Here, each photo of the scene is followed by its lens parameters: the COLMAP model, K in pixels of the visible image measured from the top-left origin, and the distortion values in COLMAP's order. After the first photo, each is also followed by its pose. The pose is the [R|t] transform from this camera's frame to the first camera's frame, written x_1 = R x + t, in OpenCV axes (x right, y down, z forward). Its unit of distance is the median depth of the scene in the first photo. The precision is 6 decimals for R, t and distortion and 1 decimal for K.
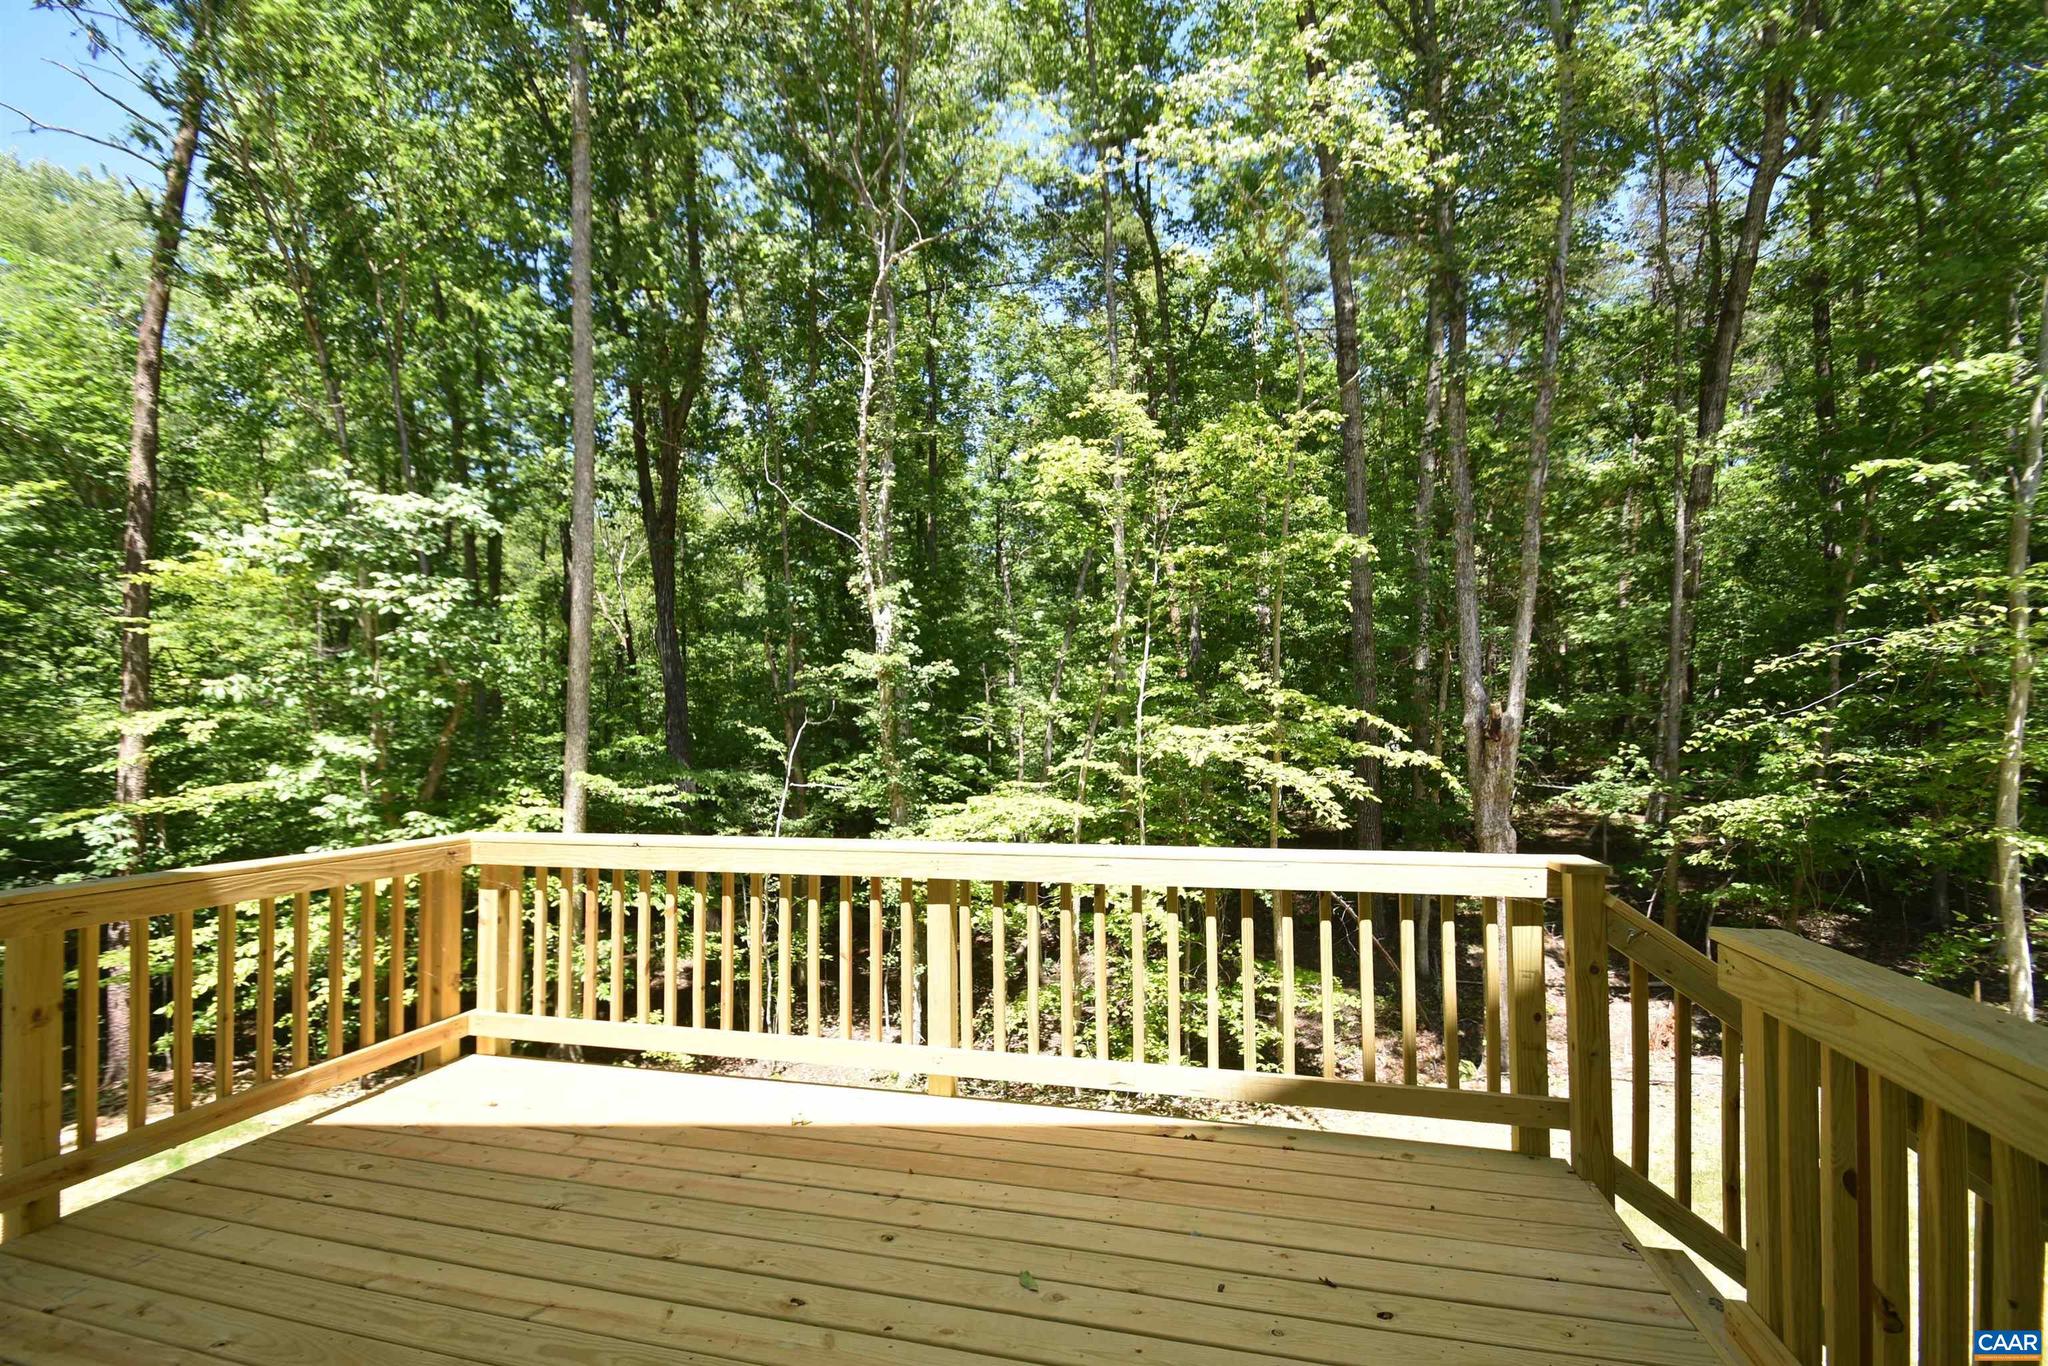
lens RADIAL K [[896.8, 0, 1014.2], [0, 896.8, 694.3], [0, 0, 1]] dist [0.010432, -0.012619]
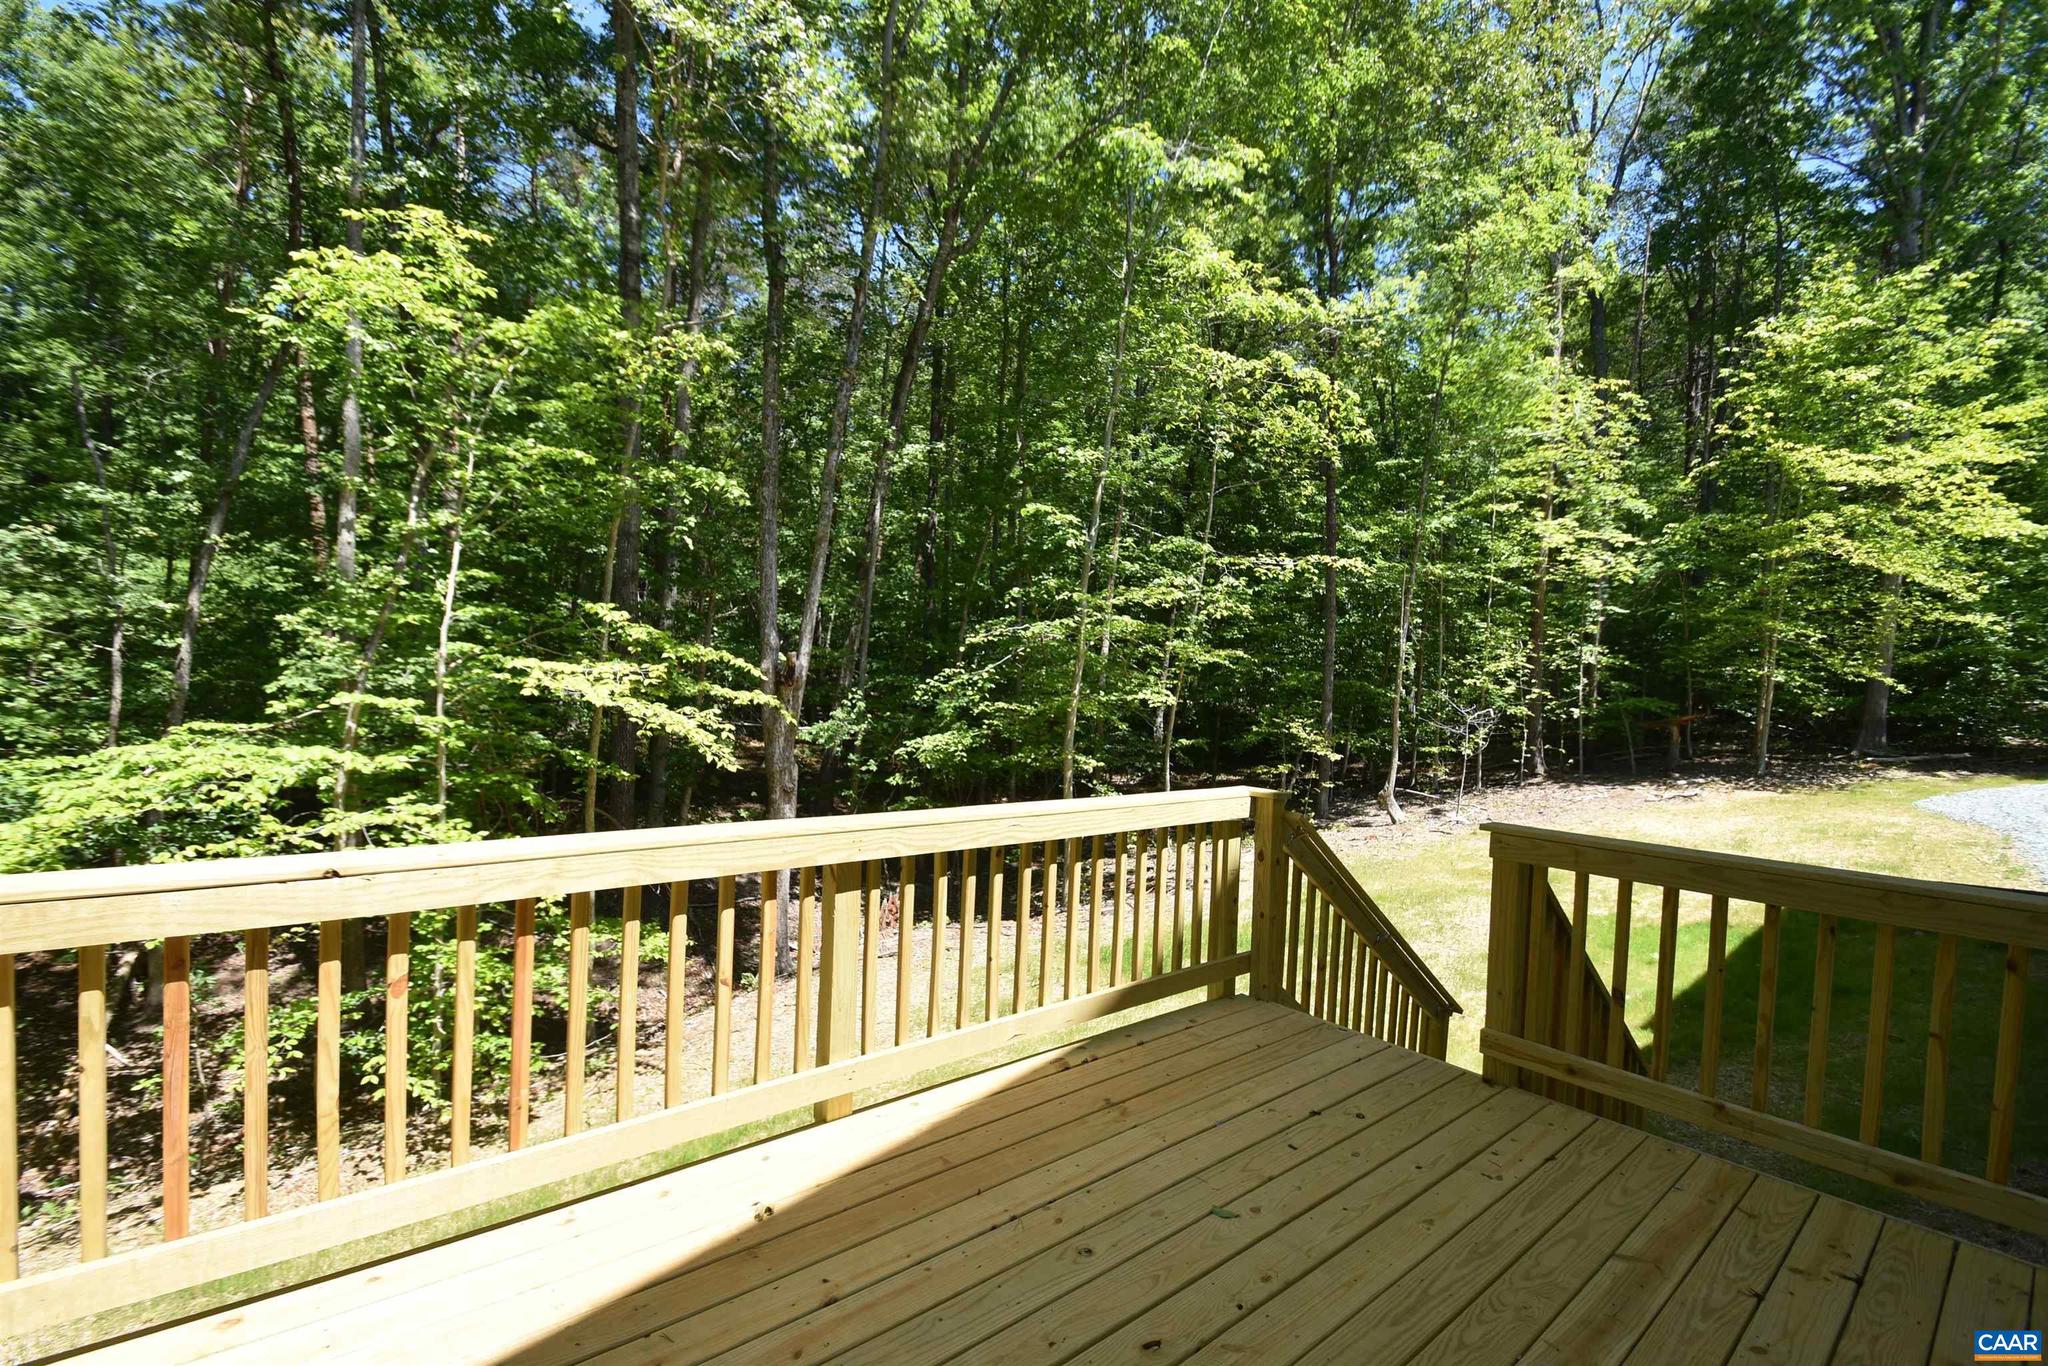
lens RADIAL K [[896.8, 0, 1015.4], [0, 896.8, 694.5], [0, 0, 1]] dist [0.010432, -0.012619]
pose [[0.582685, 0.022668, 0.812382, -0.228579], [-0.083336, 0.996008, 0.031981, 0.004999], [-0.808414, -0.086335, 0.582248, 0.141103]]
